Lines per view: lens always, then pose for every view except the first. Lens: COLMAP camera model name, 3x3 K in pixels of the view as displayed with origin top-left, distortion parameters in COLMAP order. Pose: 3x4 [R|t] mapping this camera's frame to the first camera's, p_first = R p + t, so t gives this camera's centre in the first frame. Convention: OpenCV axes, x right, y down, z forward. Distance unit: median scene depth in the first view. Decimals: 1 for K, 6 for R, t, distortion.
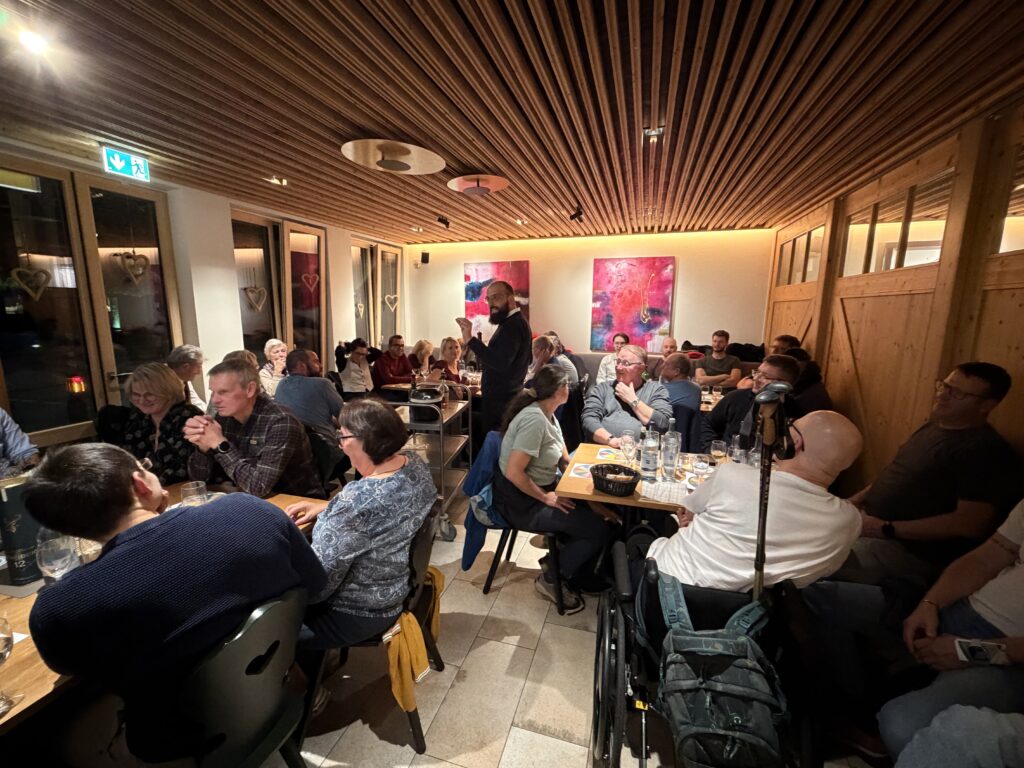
lens RADIAL K [[442.5, 0, 512.9], [0, 442.5, 388.2], [0, 0, 1]] dist [-0.002308, -0.000019]
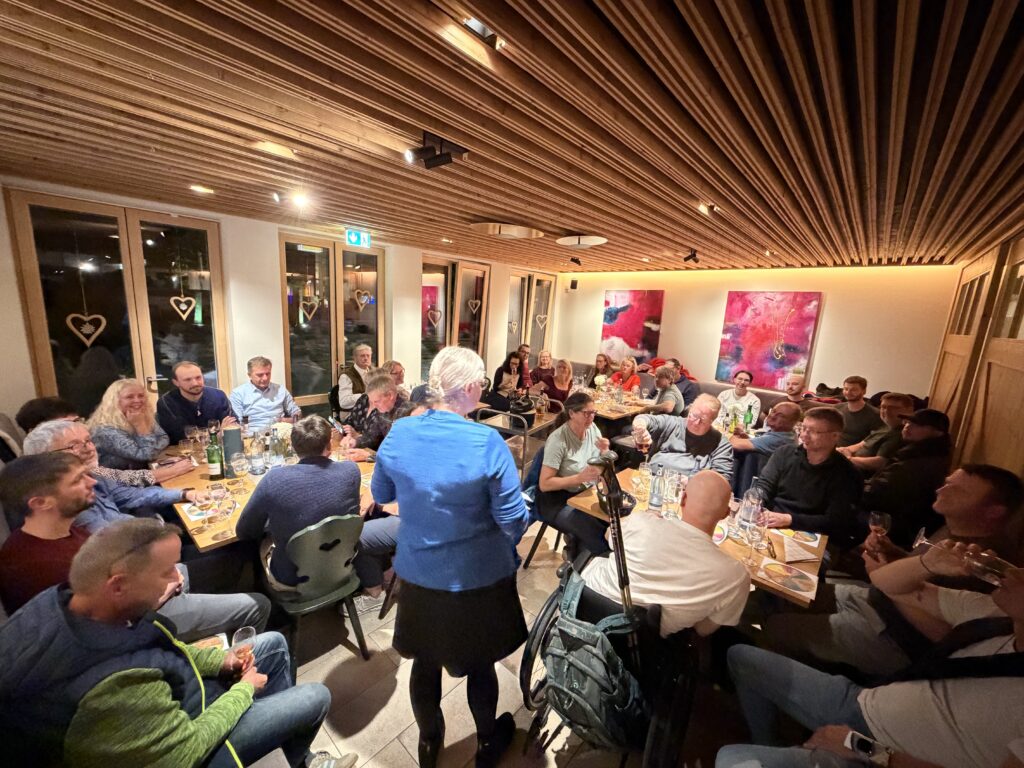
lens RADIAL K [[411.8, 0, 510.1], [0, 411.8, 385.6], [0, 0, 1]] dist [0.003894, 0.000230]
pose [[0.906184, 0.119675, -0.405597, 0.140411], [-0.121918, 0.992330, 0.020408, -0.037029], [0.404929, 0.030957, 0.913824, -0.059322]]
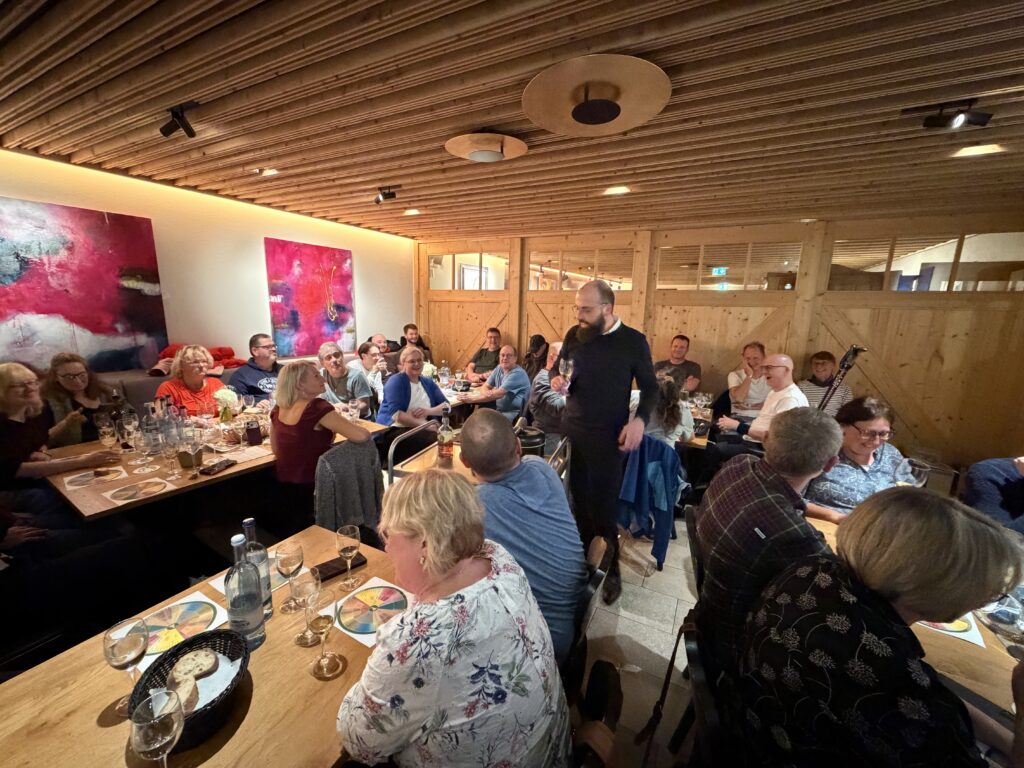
lens RADIAL K [[411.8, 0, 508.9], [0, 411.8, 384.7], [0, 0, 1]] dist [0.003894, 0.000230]
pose [[0.195400, -0.184773, 0.963160, -0.465739], [0.149068, 0.976276, 0.157047, -0.097641], [-0.969328, 0.112890, 0.218308, 0.480659]]
